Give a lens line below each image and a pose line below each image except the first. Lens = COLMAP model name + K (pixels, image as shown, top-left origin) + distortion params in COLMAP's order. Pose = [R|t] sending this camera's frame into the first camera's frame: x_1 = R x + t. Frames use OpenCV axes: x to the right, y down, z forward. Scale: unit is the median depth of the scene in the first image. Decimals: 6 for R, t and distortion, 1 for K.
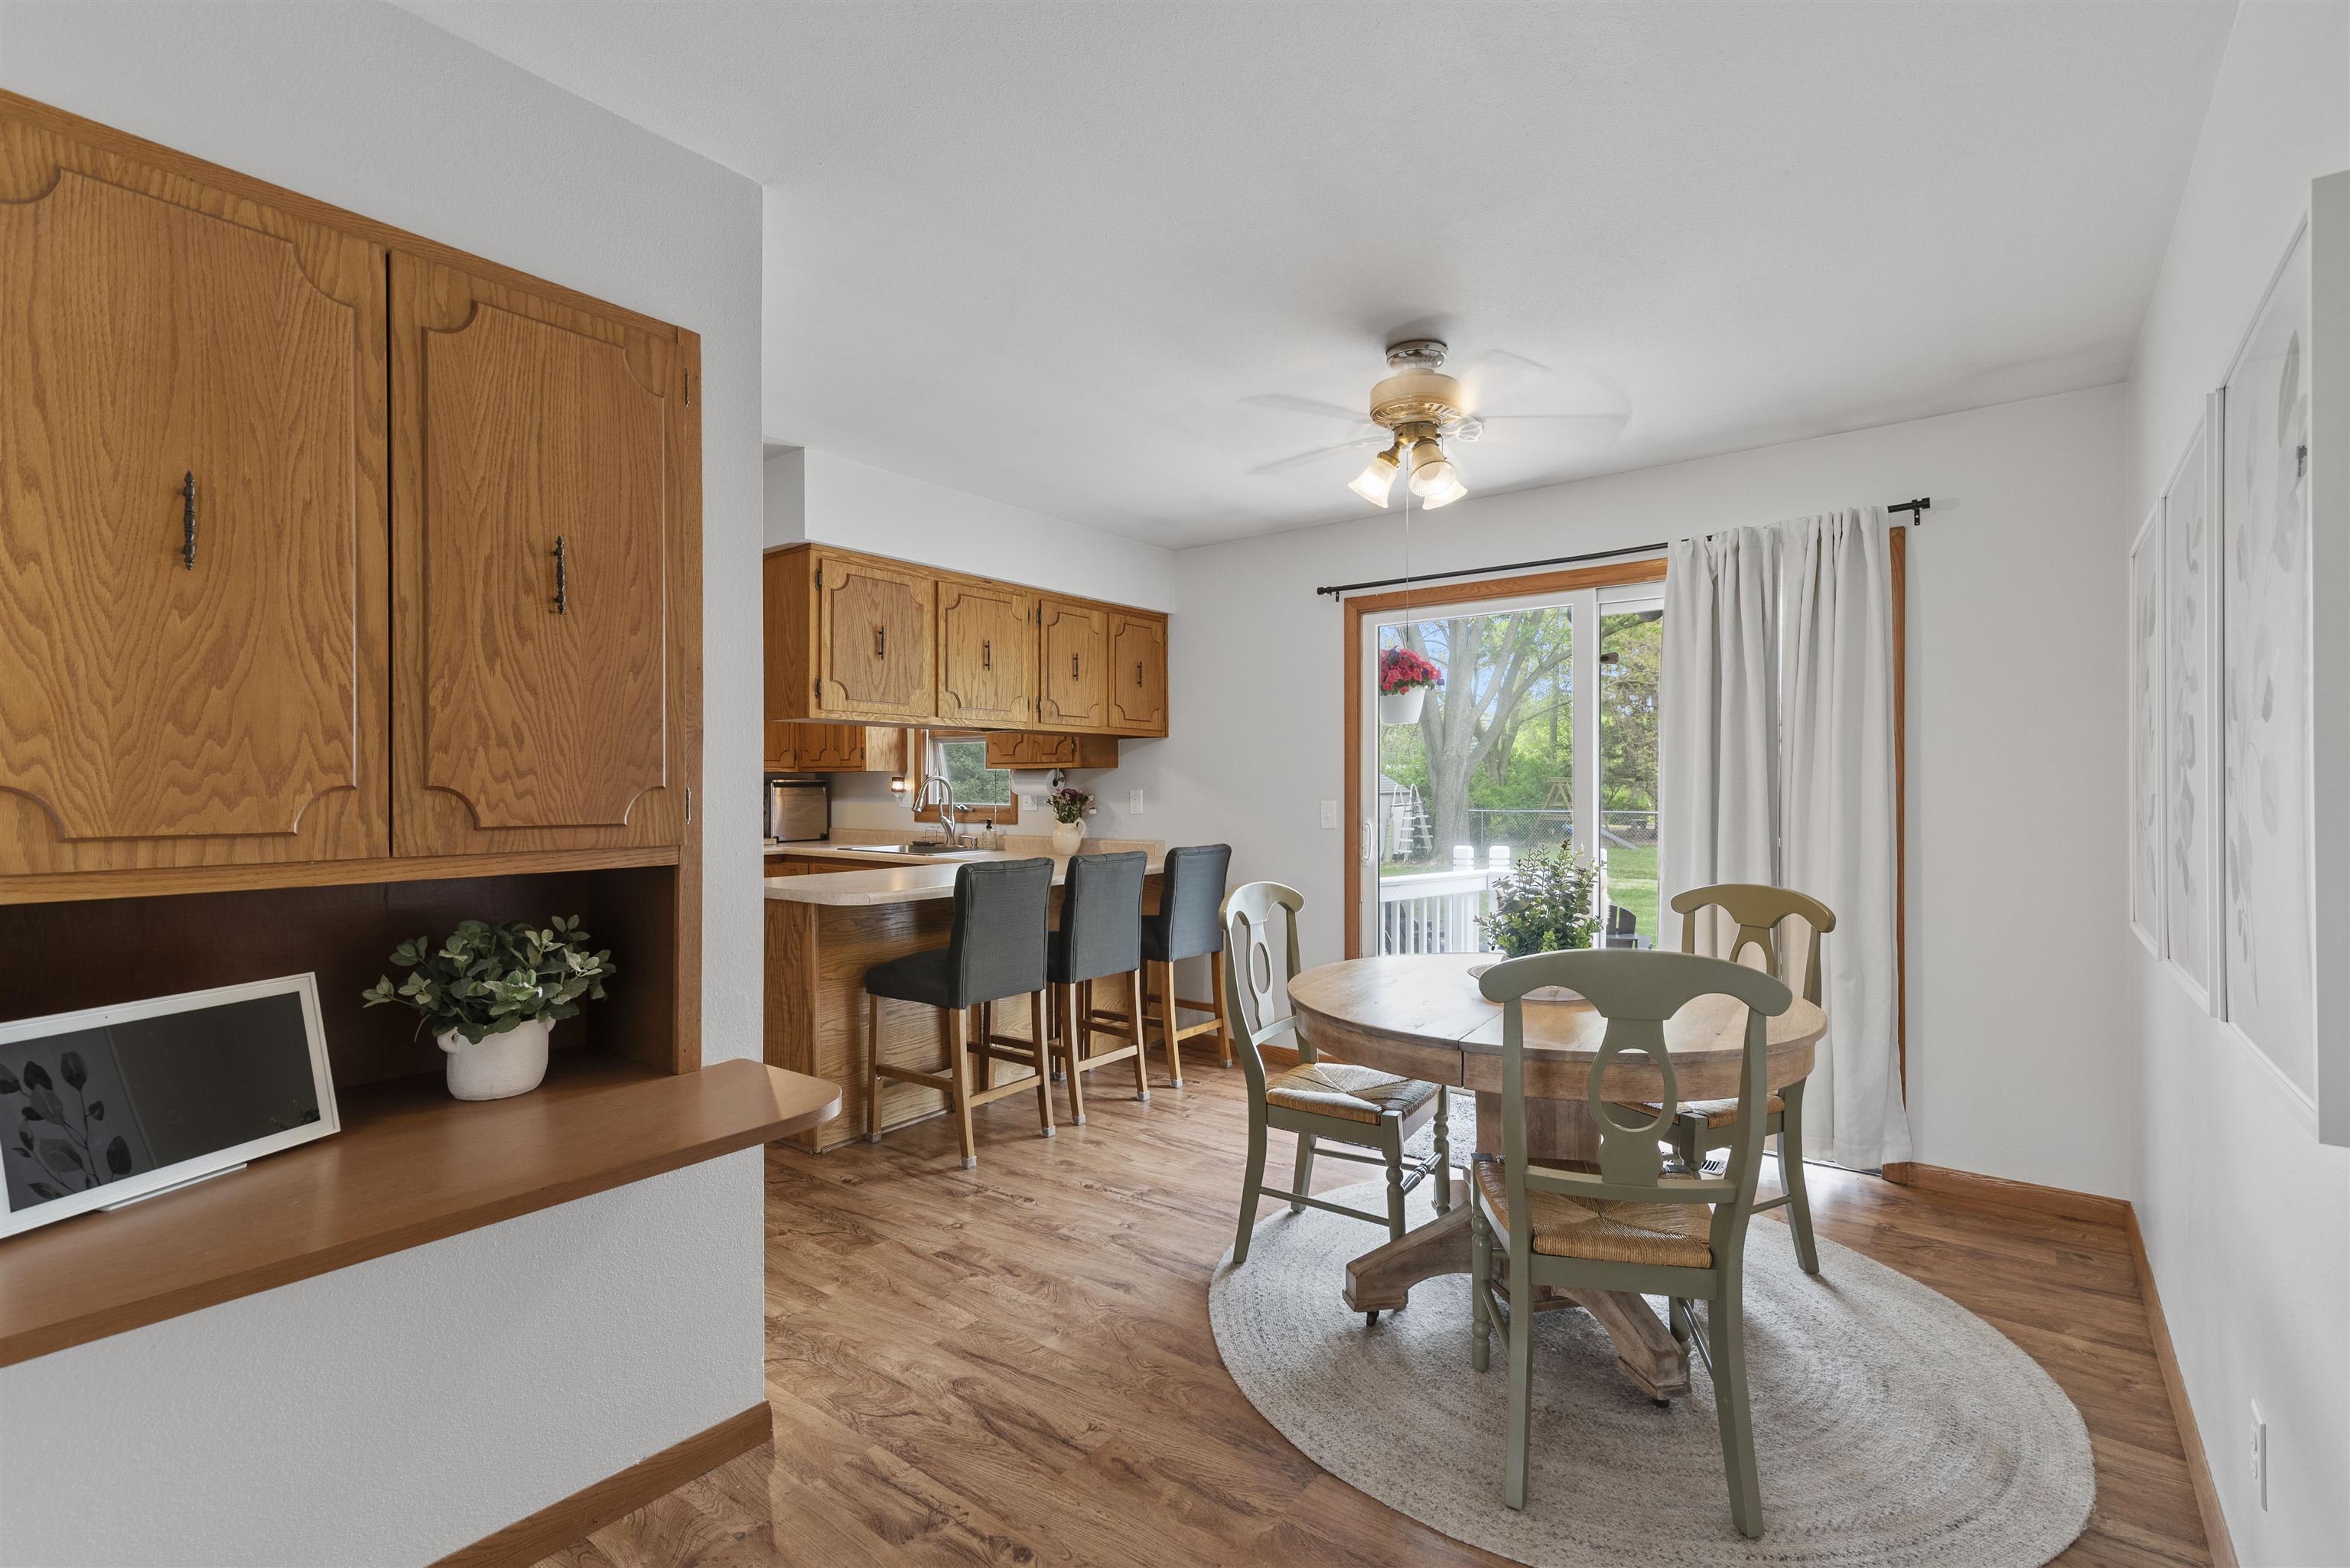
lens RADIAL K [[1064.8, 0, 1176.3], [0, 1064.8, 787.6], [0, 0, 1]] dist [0.018111, 0.000686]
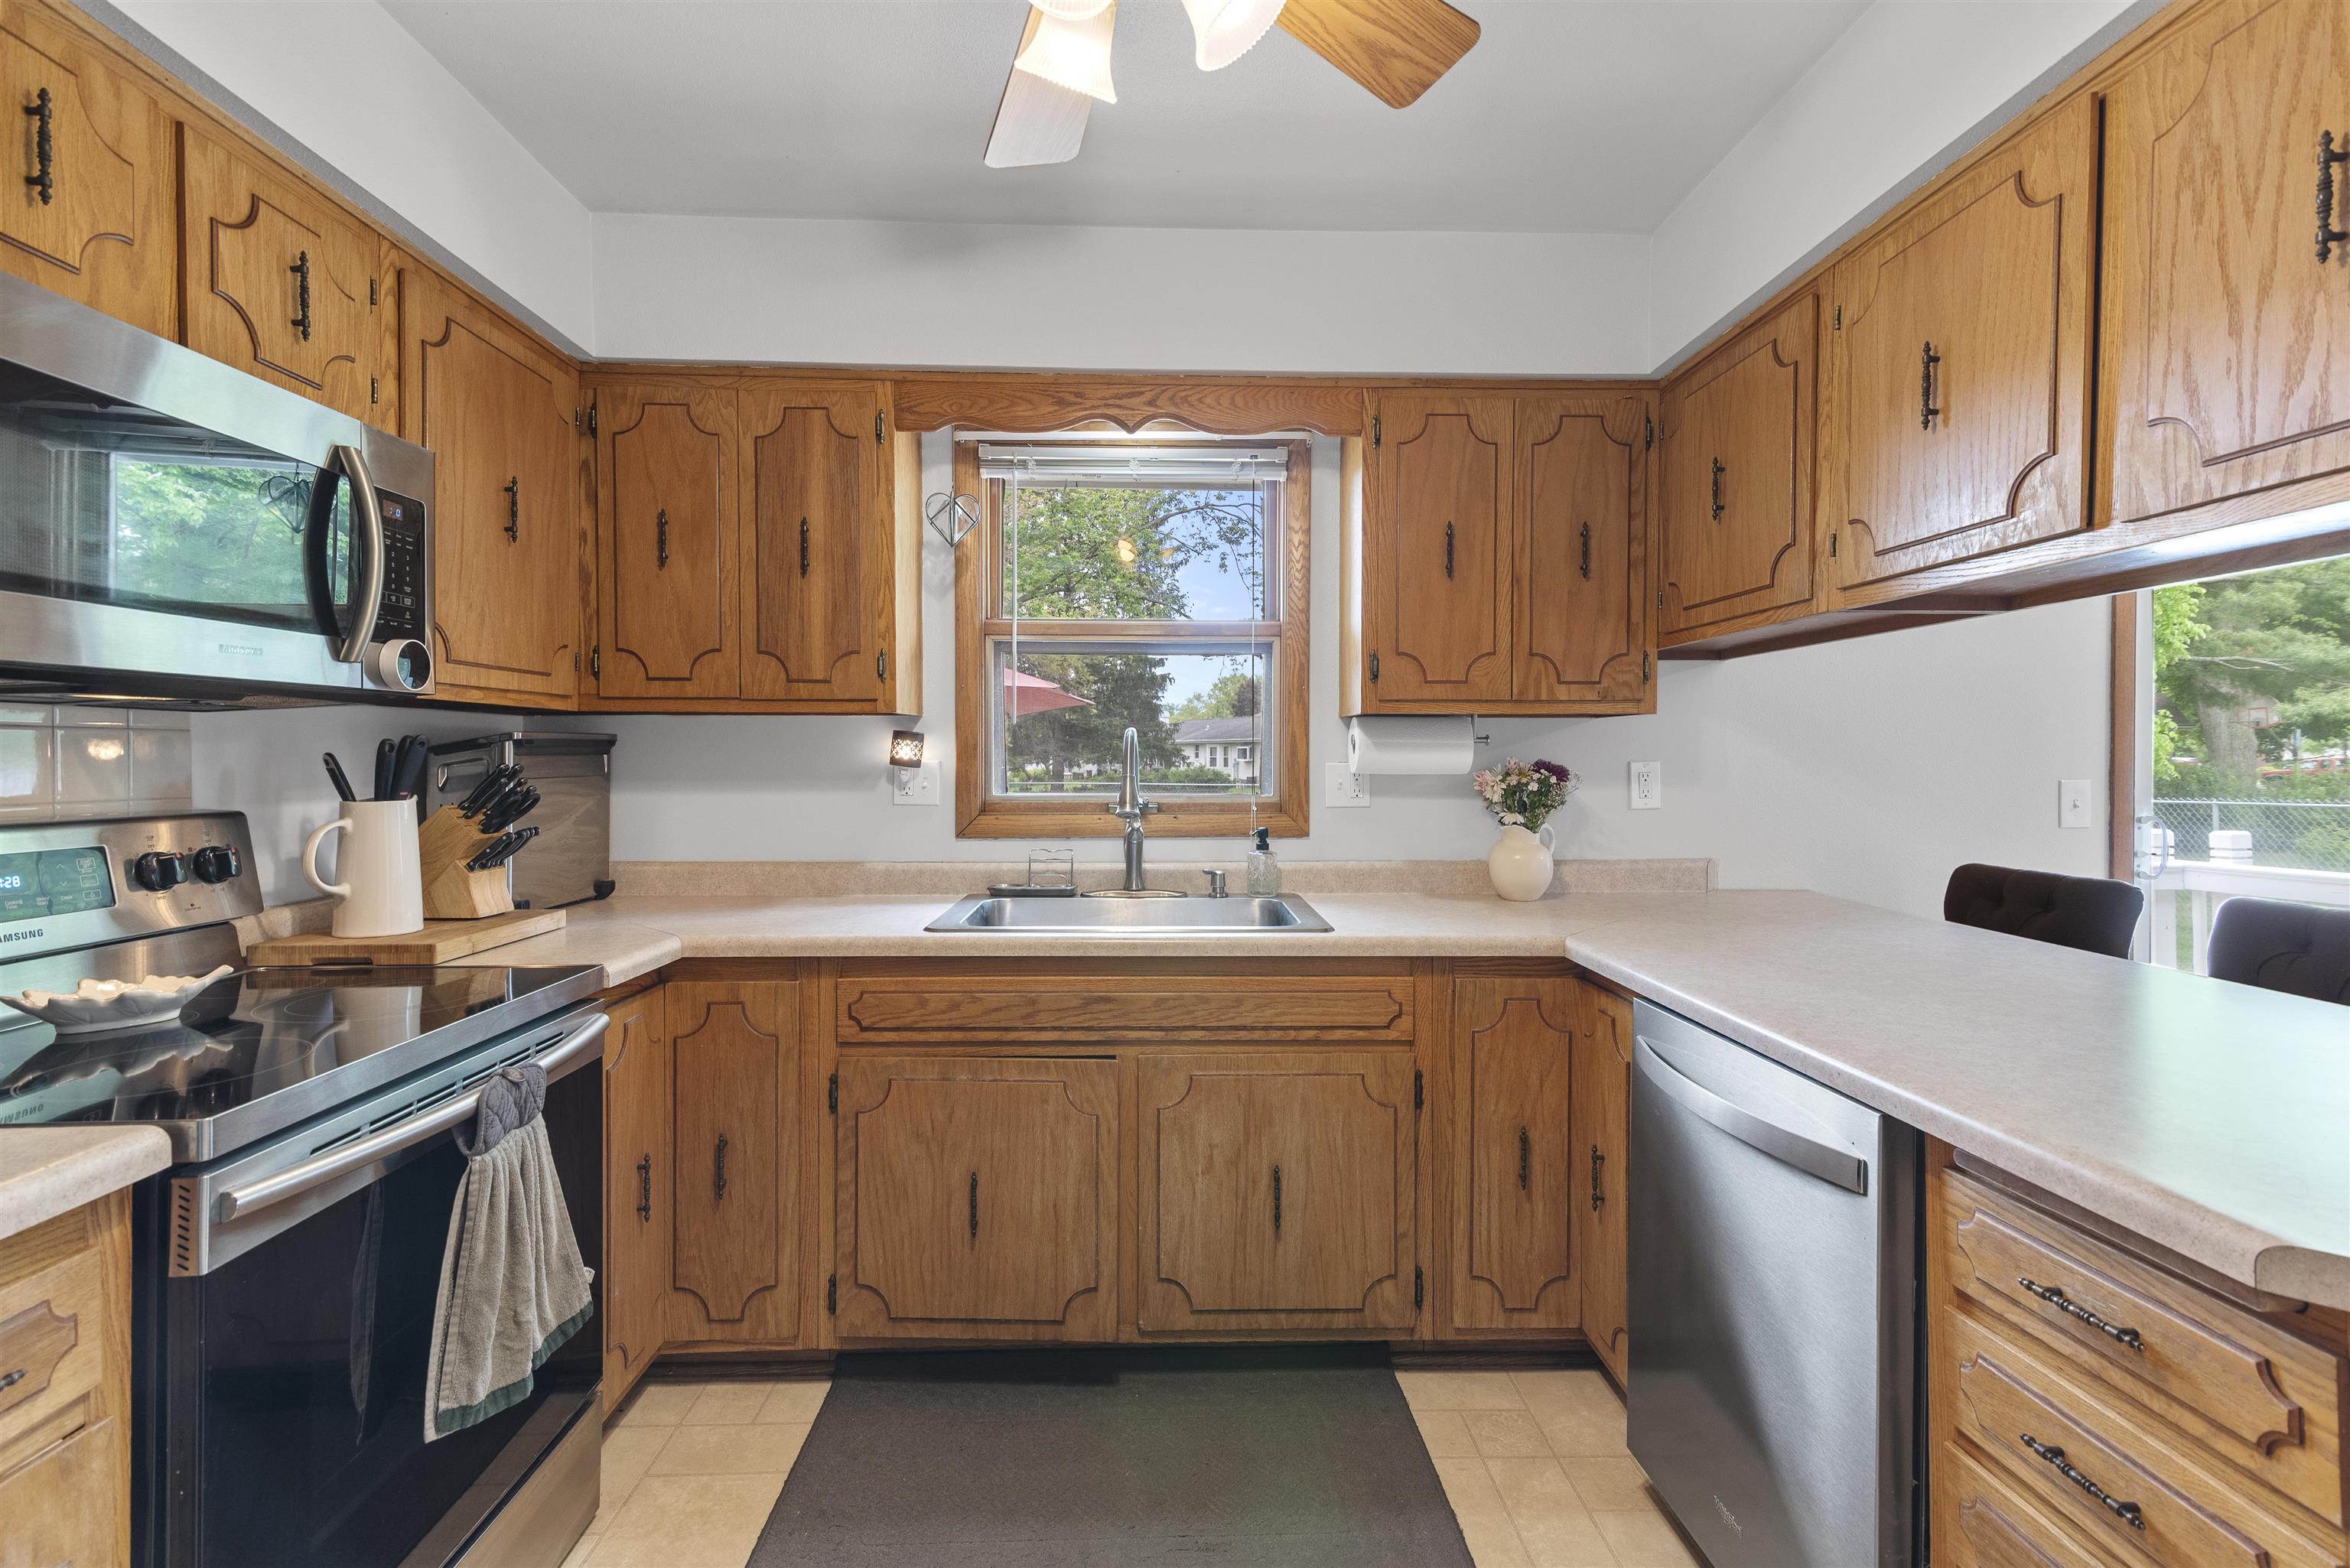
lens RADIAL K [[1064.8, 0, 1181.7], [0, 1064.8, 771.0], [0, 0, 1]] dist [0.018111, 0.000686]
pose [[0.763465, -0.007343, 0.645807, -0.588752], [-0.001012, 0.999921, 0.012566, 0.000580], [-0.645848, -0.010248, 0.763397, 0.831570]]
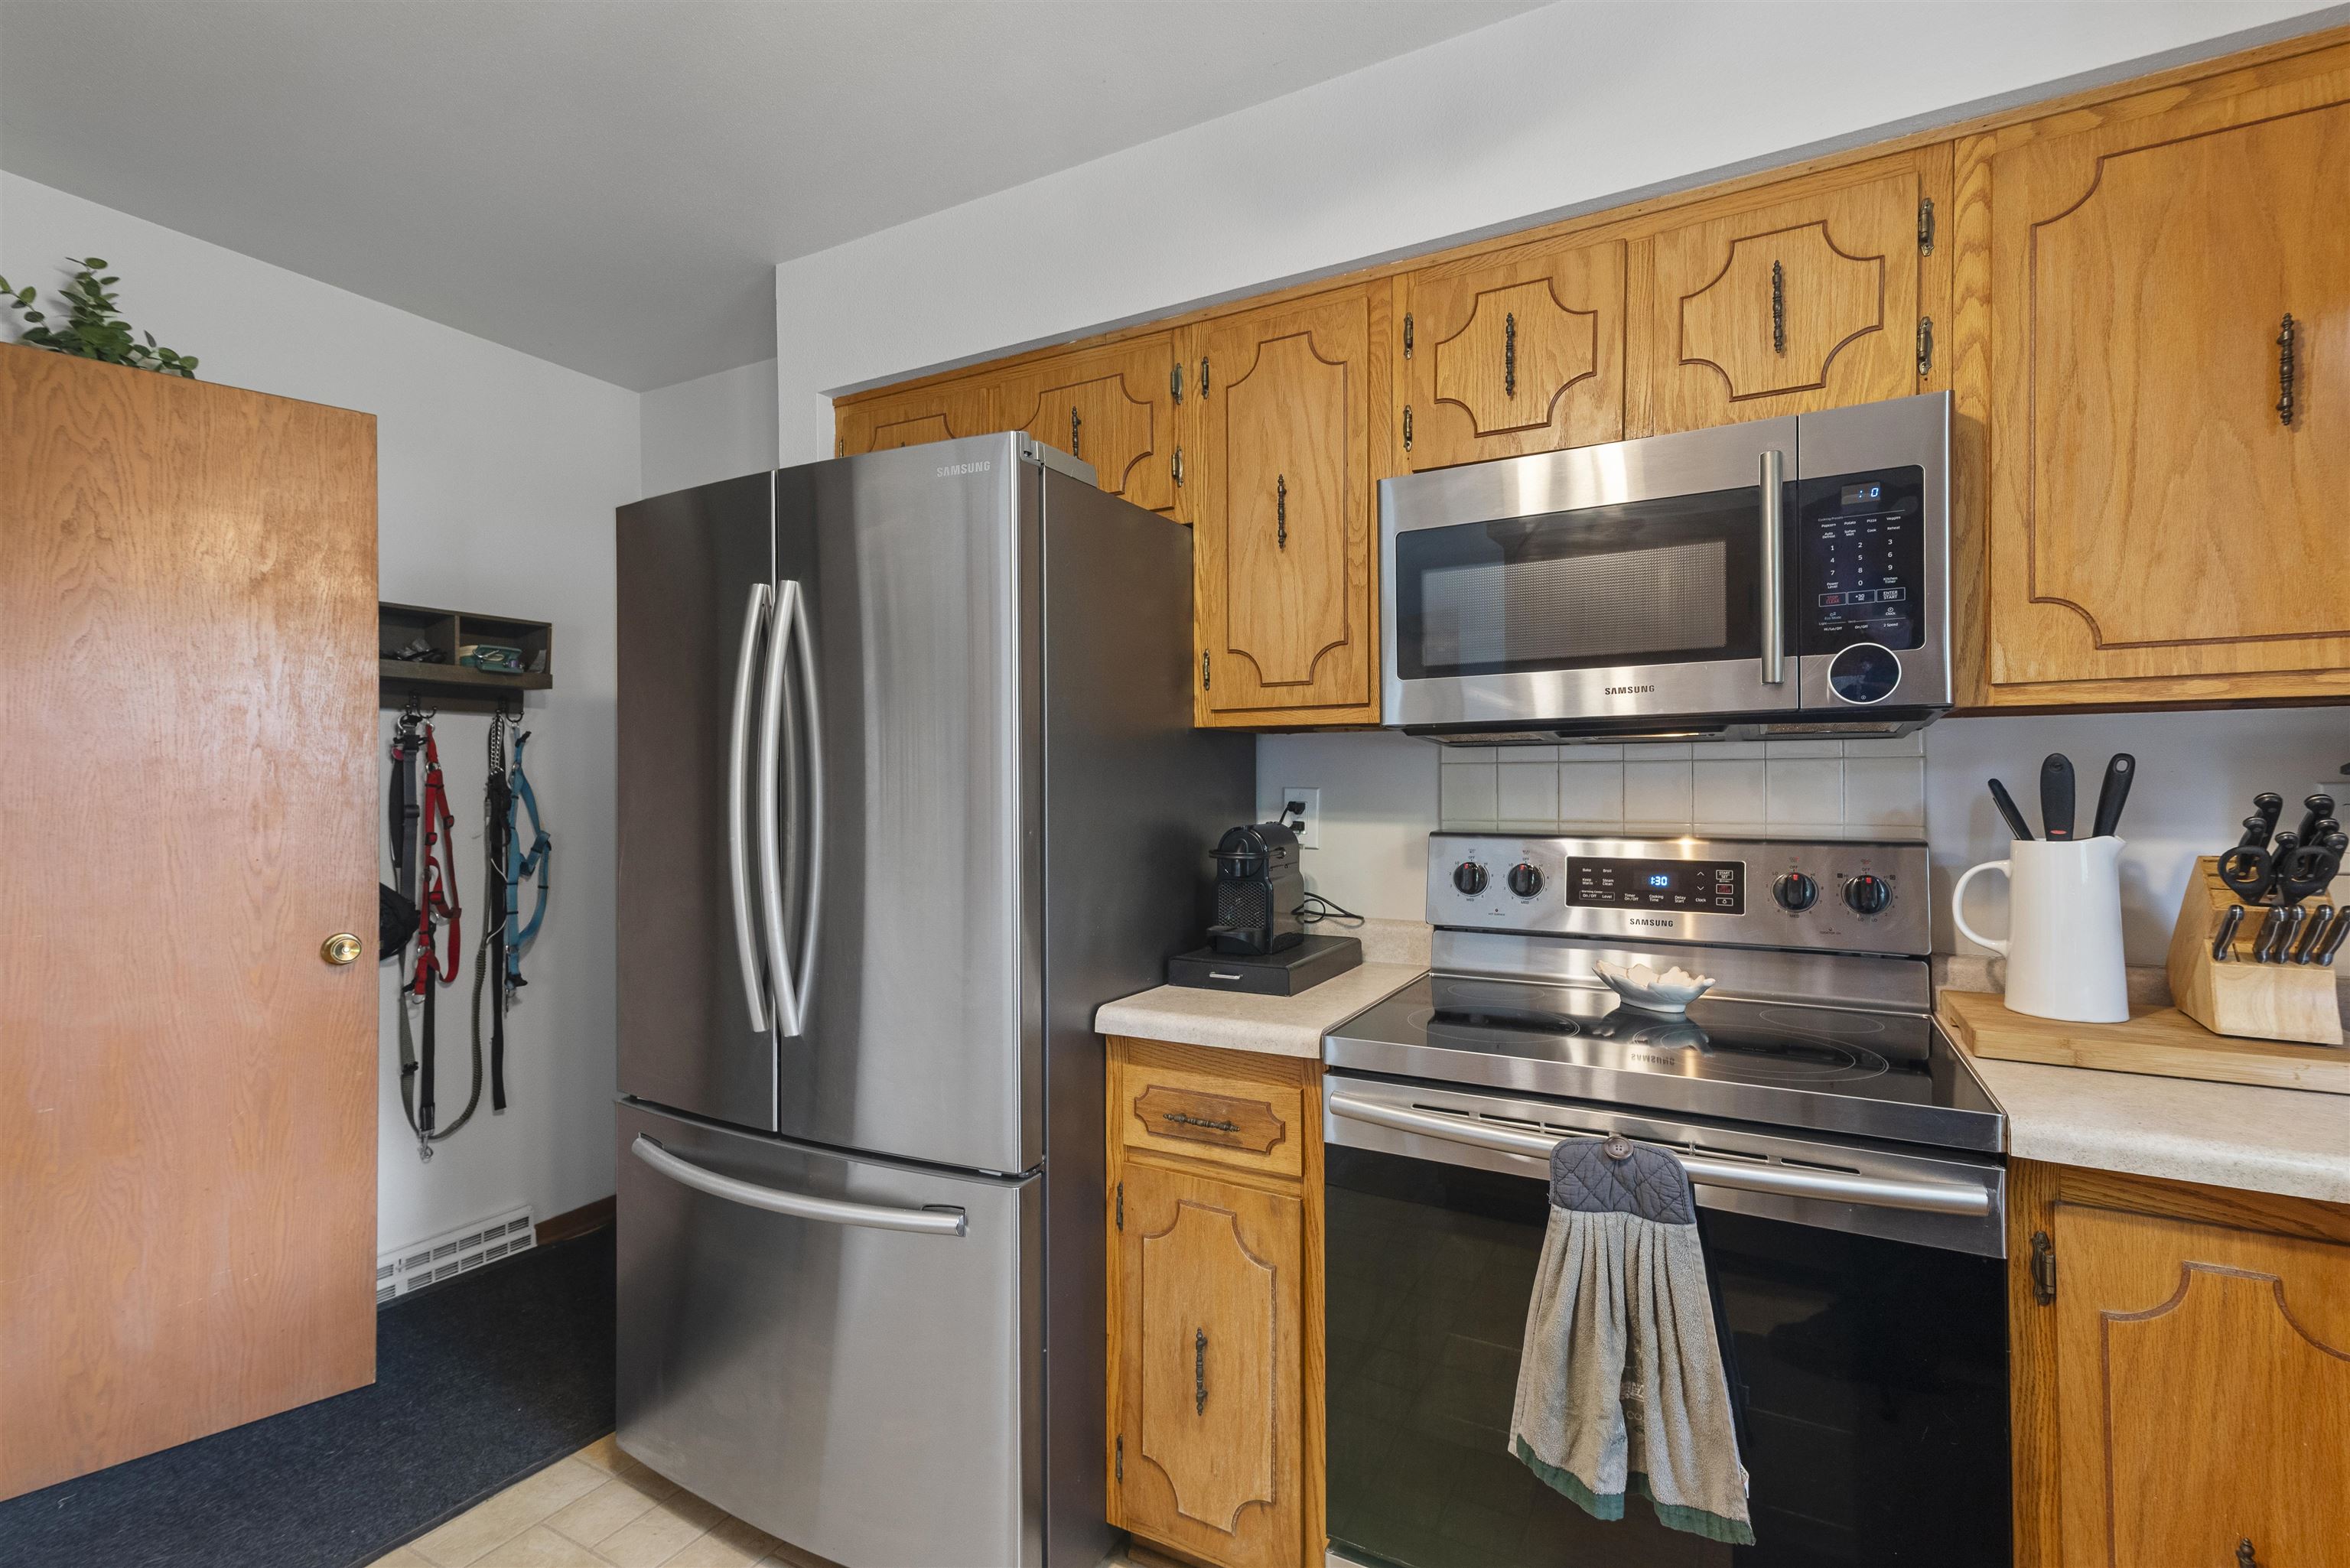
lens RADIAL K [[1064.8, 0, 1198.2], [0, 1064.8, 777.7], [0, 0, 1]] dist [0.018111, 0.000686]
pose [[0.161728, -0.003940, -0.986827, -0.308302], [0.004246, 0.999986, -0.003297, -0.001035], [0.986826, -0.003656, 0.161743, 1.027779]]
